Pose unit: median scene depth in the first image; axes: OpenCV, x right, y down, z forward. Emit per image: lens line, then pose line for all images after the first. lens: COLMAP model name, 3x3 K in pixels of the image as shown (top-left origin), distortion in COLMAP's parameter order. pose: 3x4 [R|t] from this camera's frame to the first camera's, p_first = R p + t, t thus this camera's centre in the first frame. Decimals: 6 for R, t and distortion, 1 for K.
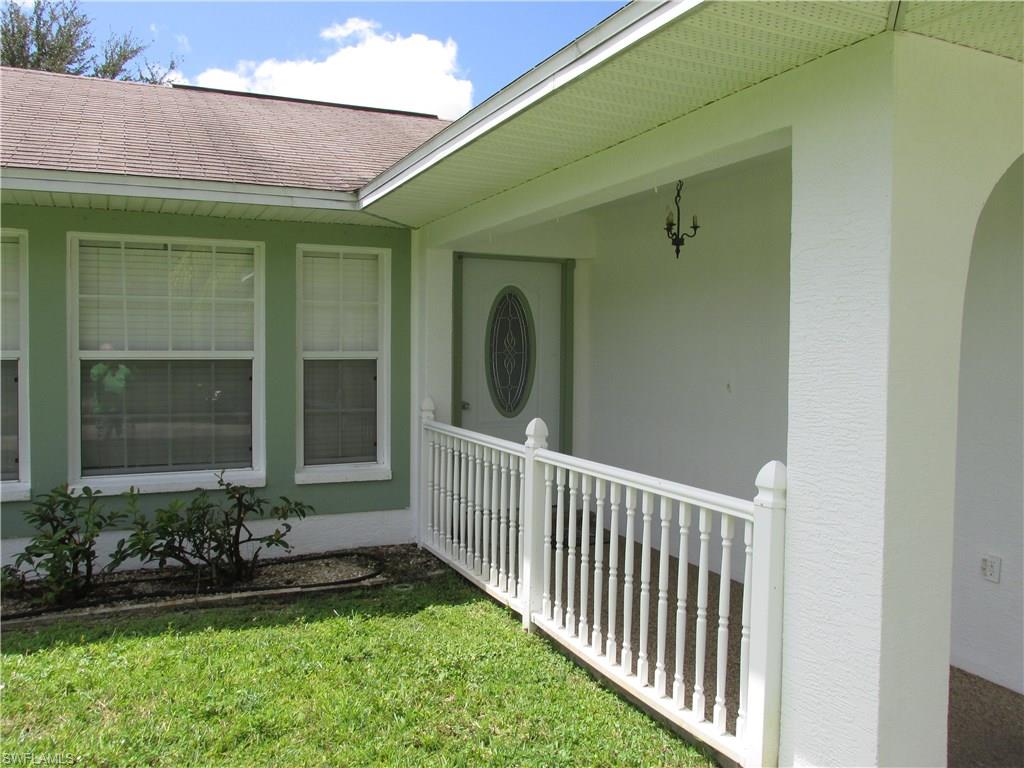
lens RADIAL K [[859.9, 0, 512.7], [0, 859.9, 384.0], [0, 0, 1]] dist [-0.017821, 0.005850]
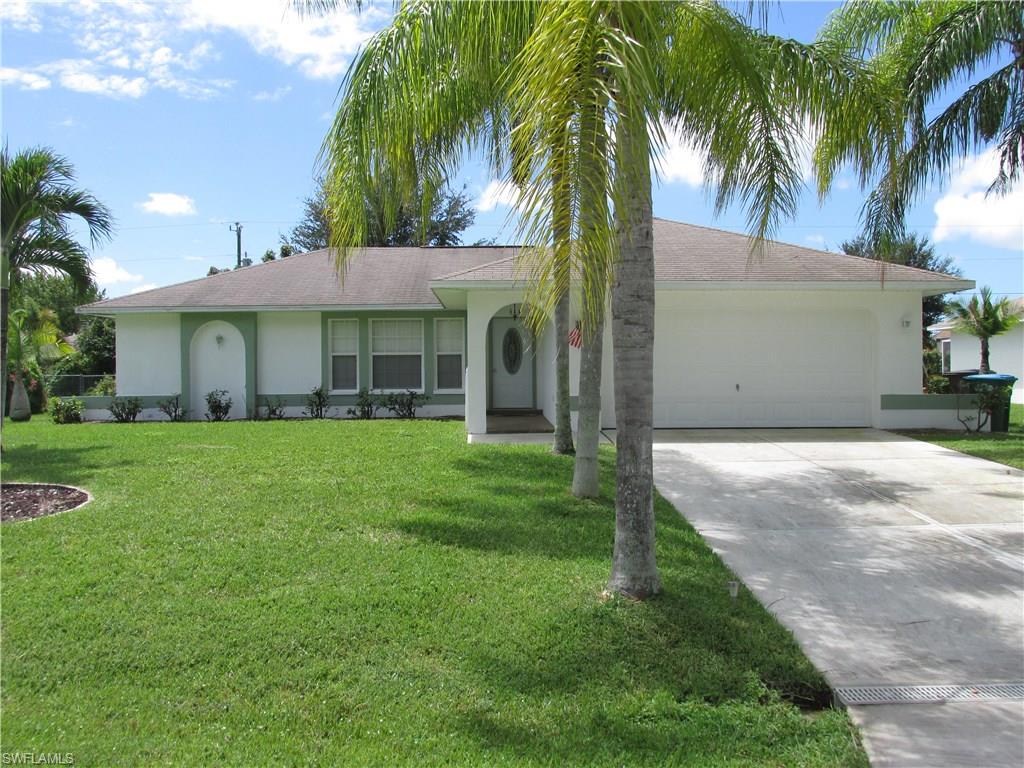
lens RADIAL K [[859.9, 0, 512.3], [0, 859.9, 383.1], [0, 0, 1]] dist [-0.017821, 0.005850]
pose [[0.909216, 0.005257, -0.416292, 1.339232], [-0.002354, 0.999969, 0.007486, 0.052620], [0.416319, -0.005826, 0.909200, -1.767030]]
